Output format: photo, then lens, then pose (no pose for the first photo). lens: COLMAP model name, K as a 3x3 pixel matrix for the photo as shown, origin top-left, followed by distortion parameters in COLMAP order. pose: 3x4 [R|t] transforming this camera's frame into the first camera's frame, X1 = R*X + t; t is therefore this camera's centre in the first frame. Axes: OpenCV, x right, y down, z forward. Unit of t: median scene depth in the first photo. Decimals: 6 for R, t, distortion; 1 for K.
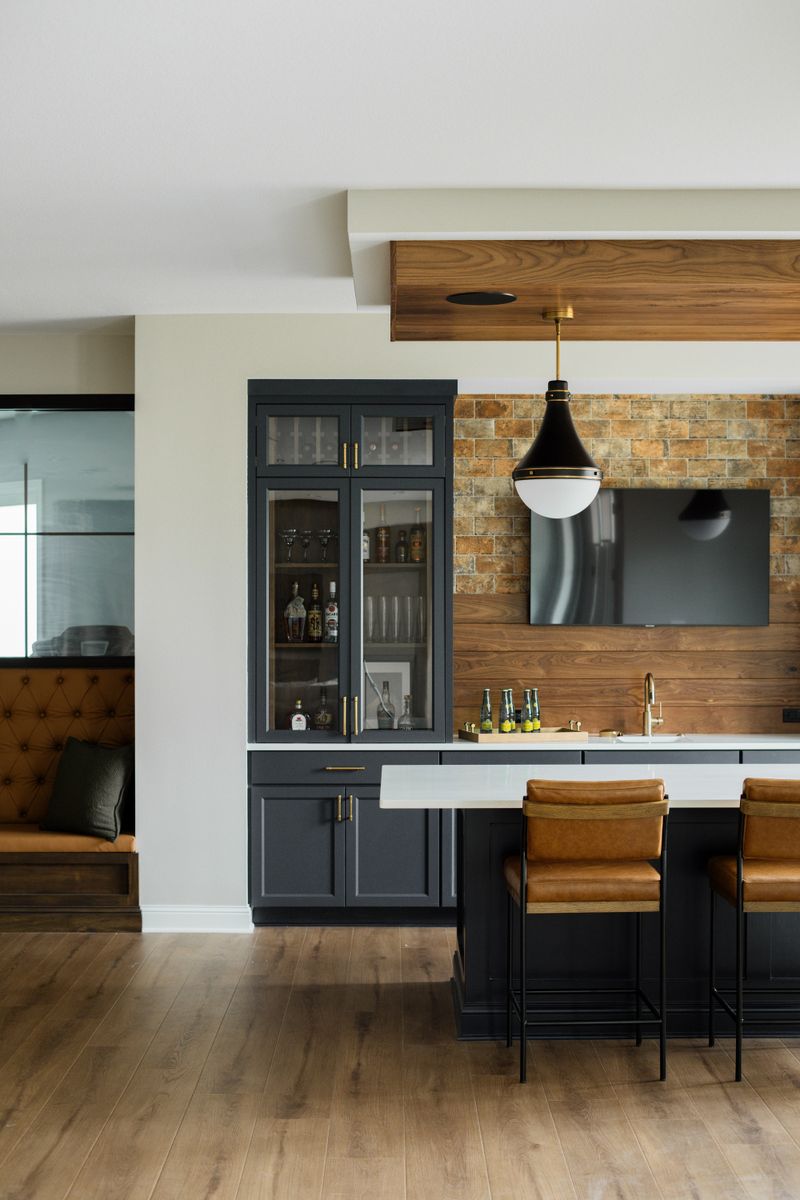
lens RADIAL K [[1791.6, 0, 401.4], [0, 1791.6, 603.4], [0, 0, 1]] dist [-0.021197, 0.000000]
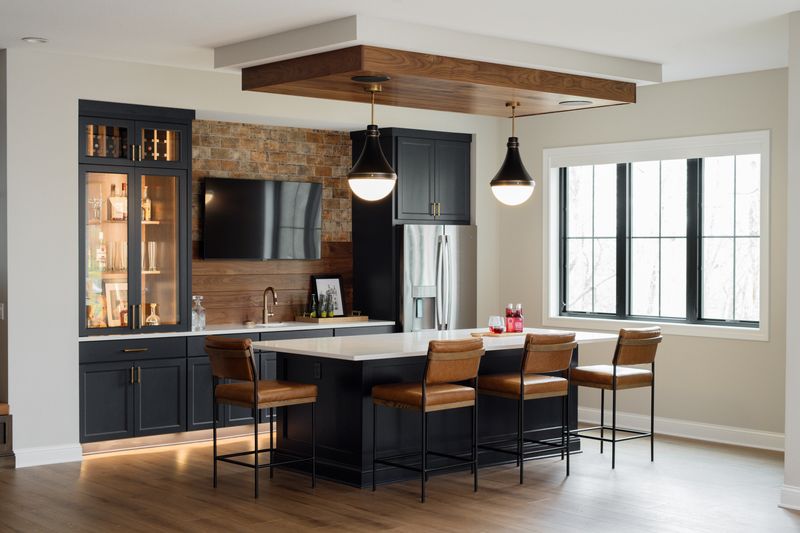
lens RADIAL K [[1194.4, 0, 405.2], [0, 1194.4, 264.6], [0, 0, 1]] dist [-0.021197, 0.000000]
pose [[0.756286, -0.006837, 0.654206, -0.540319], [-0.003536, 0.999888, 0.014538, -0.000020], [-0.654232, -0.013308, 0.756177, 0.046298]]
